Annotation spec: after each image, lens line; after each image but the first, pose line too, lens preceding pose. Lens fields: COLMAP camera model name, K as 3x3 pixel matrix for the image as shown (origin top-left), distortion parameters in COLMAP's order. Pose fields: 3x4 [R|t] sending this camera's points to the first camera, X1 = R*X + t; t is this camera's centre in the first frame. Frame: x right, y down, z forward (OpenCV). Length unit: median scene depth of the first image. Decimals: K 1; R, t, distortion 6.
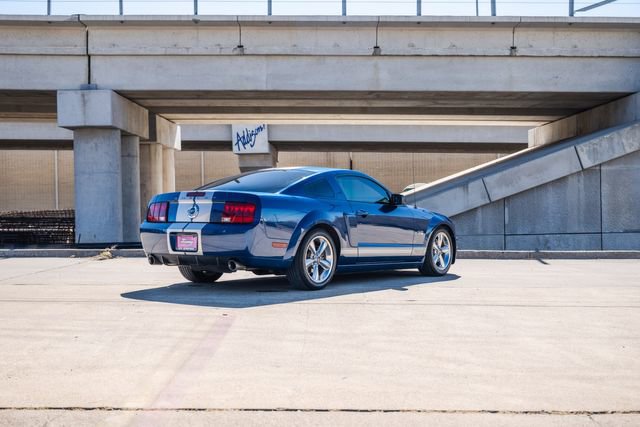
lens RADIAL K [[963.0, 0, 317.9], [0, 963.0, 210.9], [0, 0, 1]] dist [0.110296, 0.000000]
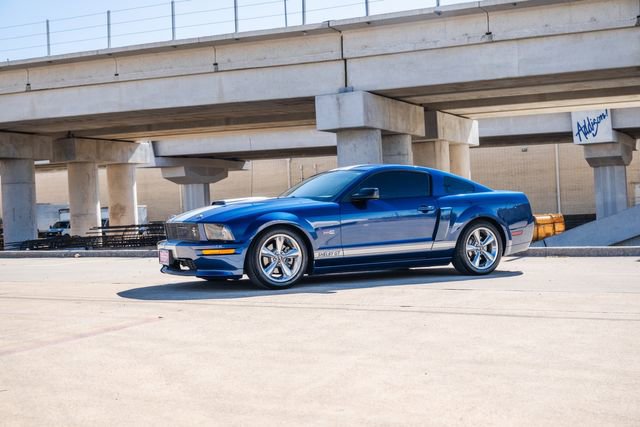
lens RADIAL K [[963.0, 0, 318.9], [0, 963.0, 211.7], [0, 0, 1]] dist [0.110296, 0.000000]
pose [[0.897524, -0.024760, -0.440270, 0.189709], [0.026327, 0.999650, -0.002549, 0.003198], [0.440179, -0.009303, 0.897862, 0.071211]]
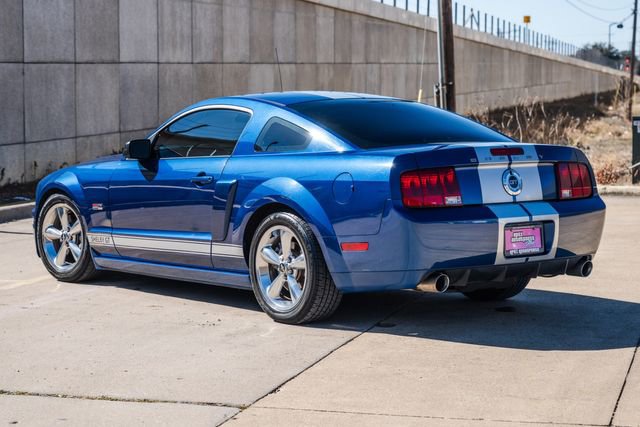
lens RADIAL K [[1584.2, 0, 321.5], [0, 1584.2, 204.9], [0, 0, 1]] dist [0.001408, 0.000000]
pose [[0.246424, -0.074811, 0.966270, -0.497769], [0.008664, 0.997146, 0.074992, -0.026730], [-0.969123, -0.010108, 0.246369, 0.428707]]
